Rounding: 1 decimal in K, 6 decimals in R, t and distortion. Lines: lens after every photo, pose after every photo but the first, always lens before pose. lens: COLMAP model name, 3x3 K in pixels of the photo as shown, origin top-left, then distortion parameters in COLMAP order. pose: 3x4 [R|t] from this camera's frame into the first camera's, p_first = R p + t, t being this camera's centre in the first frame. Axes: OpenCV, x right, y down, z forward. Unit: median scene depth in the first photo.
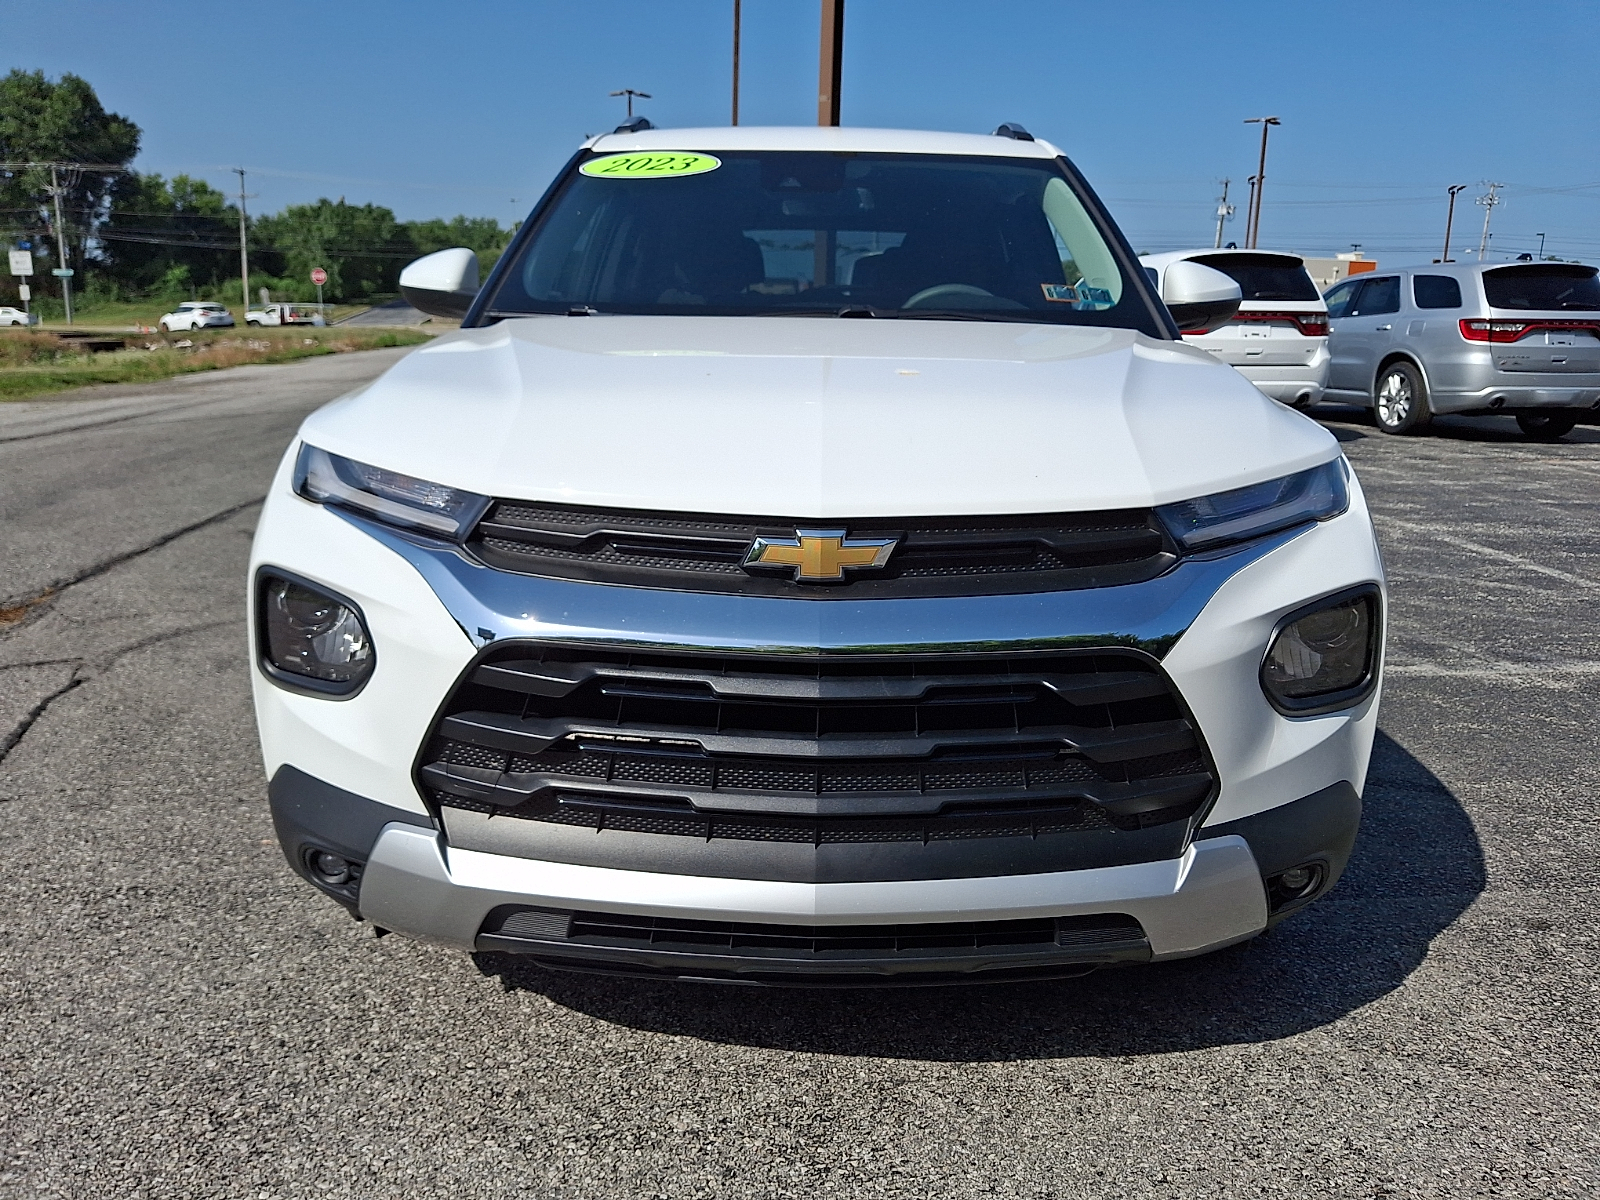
lens RADIAL K [[1195.0, 0, 811.0], [0, 1195.0, 602.8], [0, 0, 1]] dist [-0.009483, 0.002900]
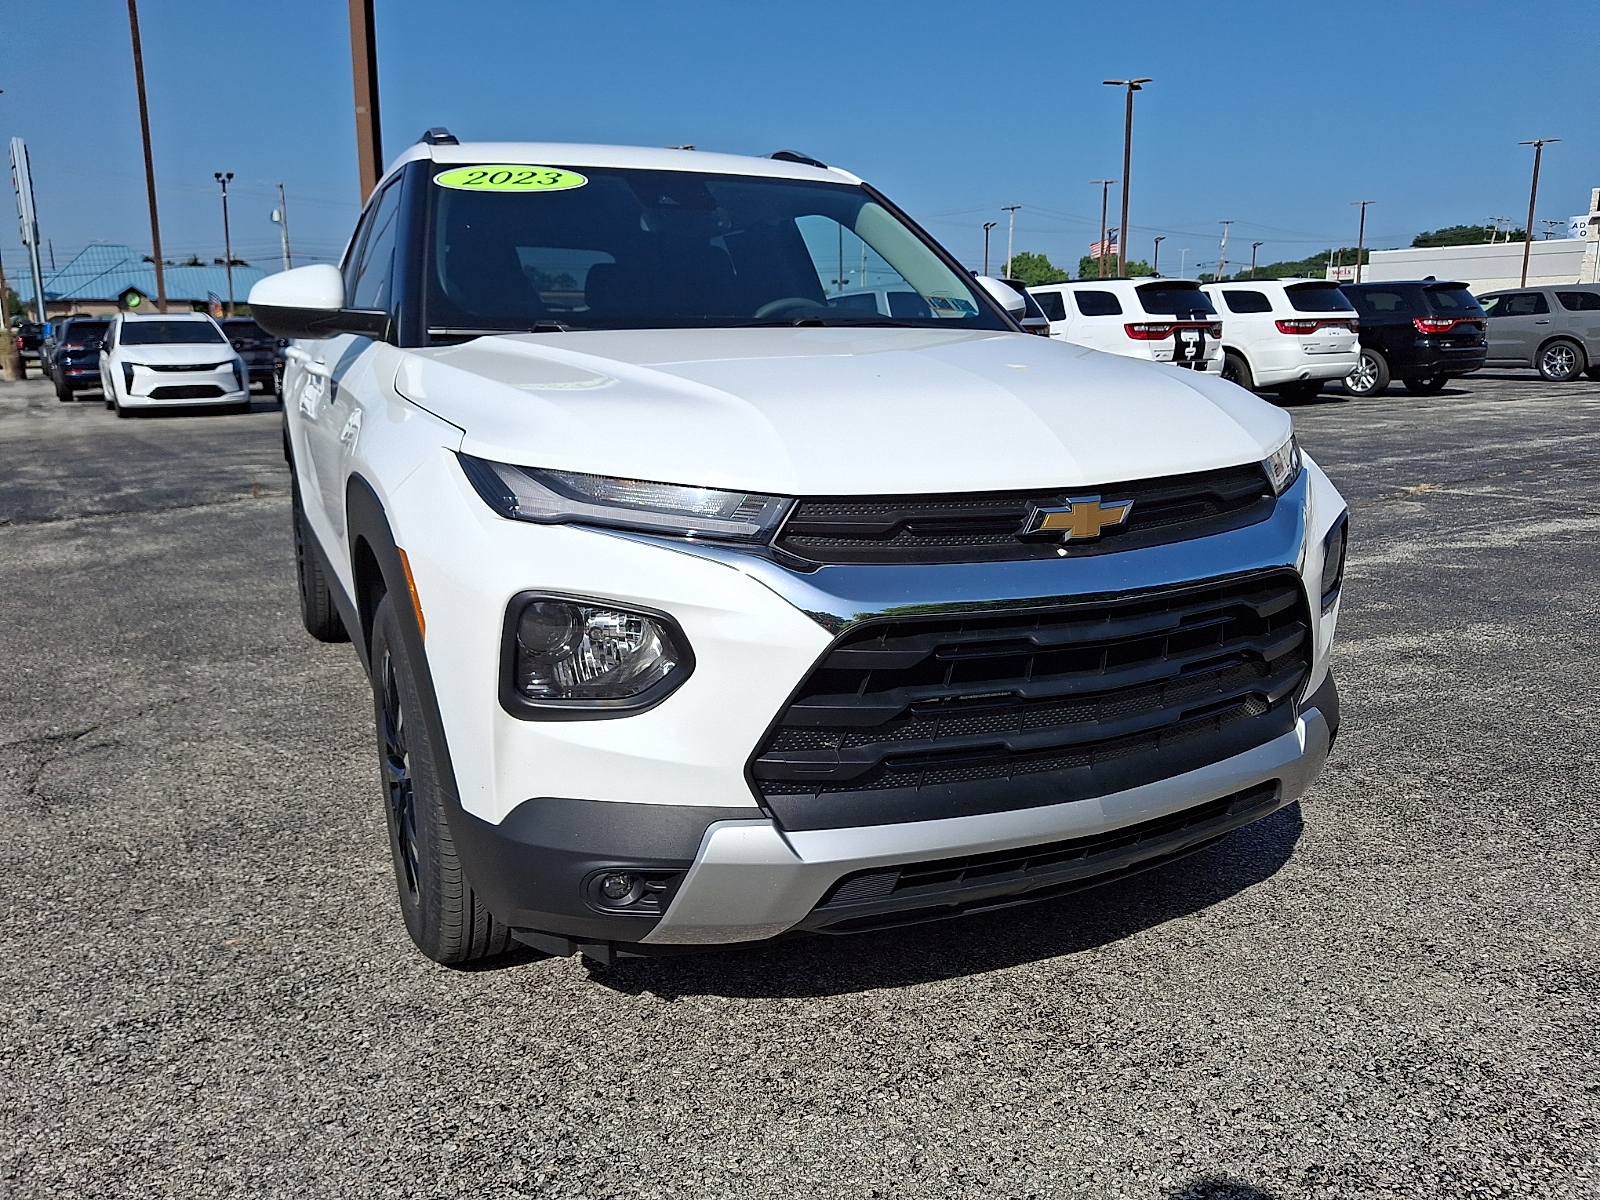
lens RADIAL K [[1195.0, 0, 818.7], [0, 1195.0, 599.7], [0, 0, 1]] dist [-0.009483, 0.002900]
pose [[0.896126, -0.114646, 0.428737, -0.594434], [0.121796, 0.992496, 0.010825, -0.004270], [-0.426761, 0.042518, 0.903365, 0.031004]]
